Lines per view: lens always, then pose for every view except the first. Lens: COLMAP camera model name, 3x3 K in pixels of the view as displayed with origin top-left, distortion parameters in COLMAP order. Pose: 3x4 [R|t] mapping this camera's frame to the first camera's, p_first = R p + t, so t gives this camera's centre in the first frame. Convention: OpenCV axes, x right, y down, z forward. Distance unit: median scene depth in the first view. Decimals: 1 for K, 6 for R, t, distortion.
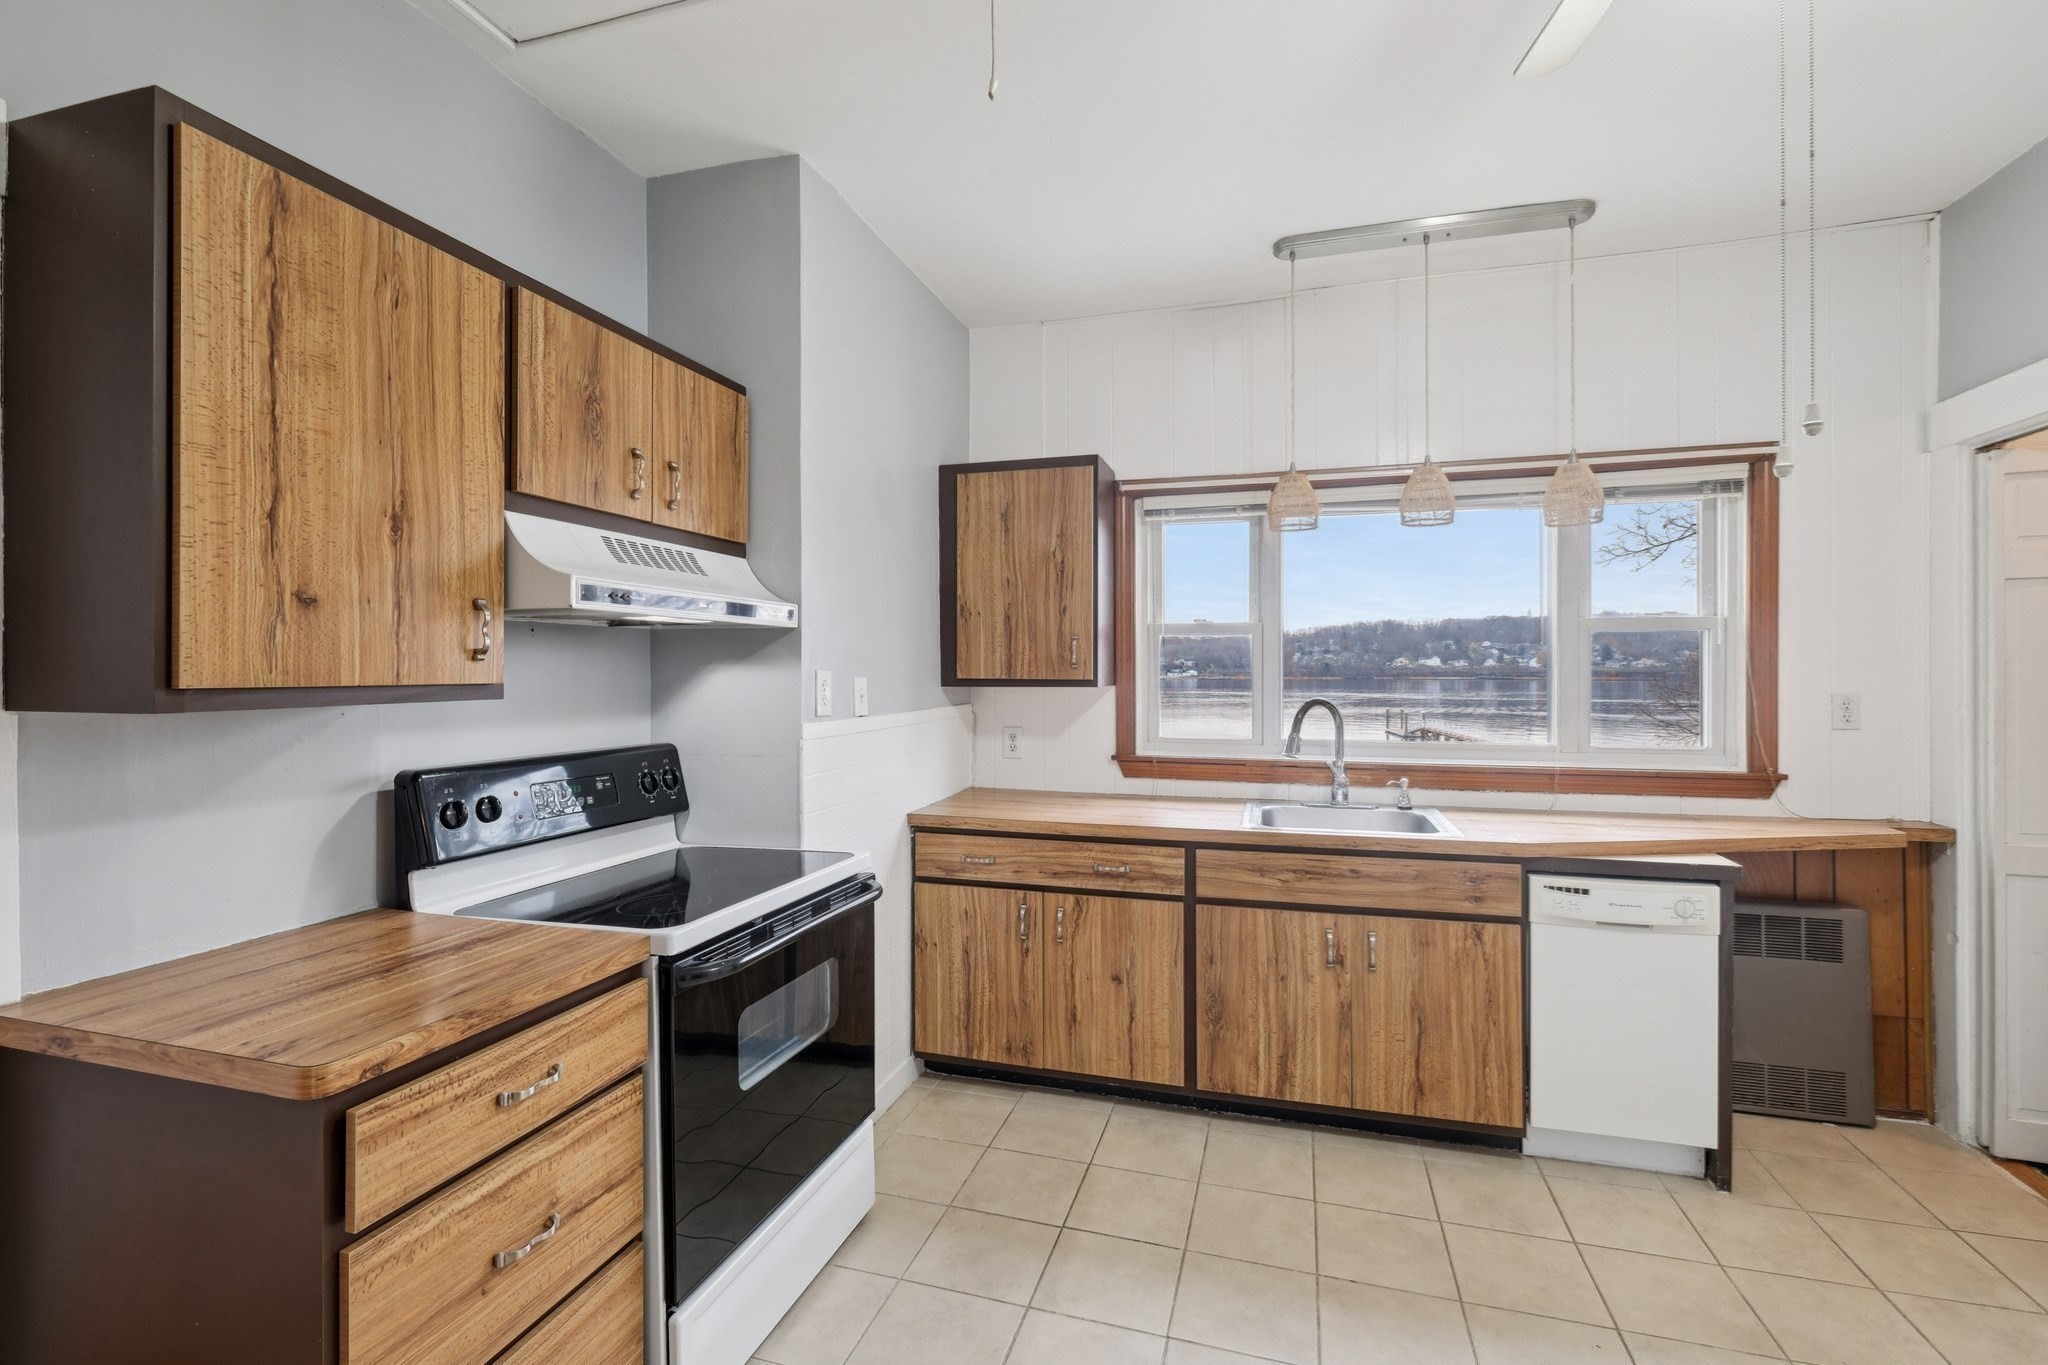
lens RADIAL K [[902.5, 0, 1019.1], [0, 902.5, 672.4], [0, 0, 1]] dist [-0.003316, -0.001585]
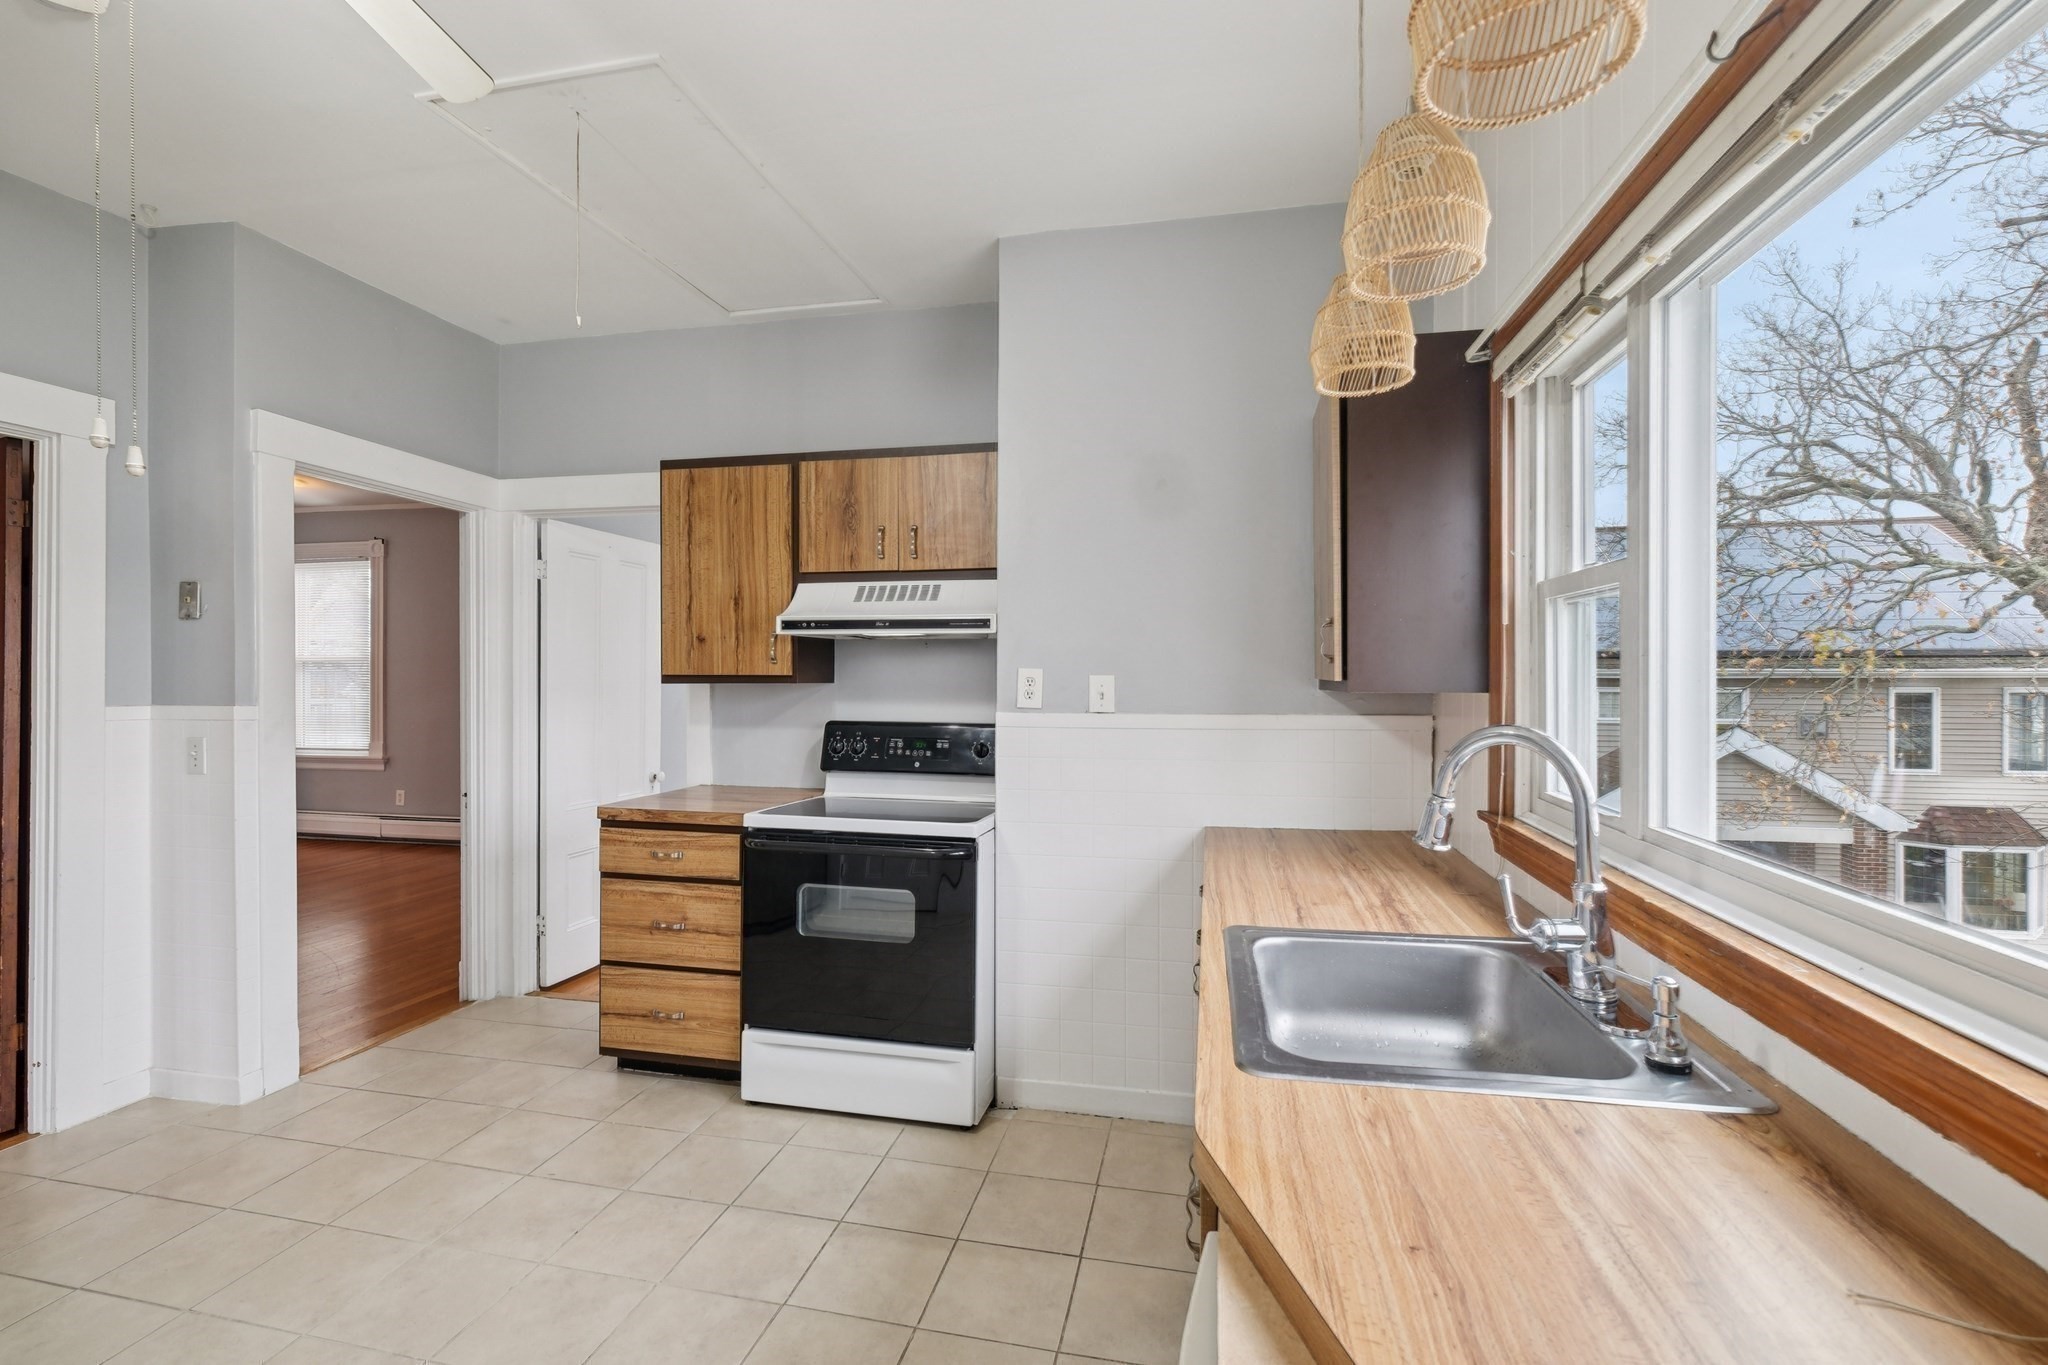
lens RADIAL K [[902.5, 0, 1012.7], [0, 902.5, 681.3], [0, 0, 1]] dist [-0.003316, -0.001585]
pose [[0.078174, 0.008445, -0.996904, 1.546956], [-0.005015, 0.999955, 0.008077, 0.008218], [0.996927, 0.004369, 0.078213, 1.492142]]
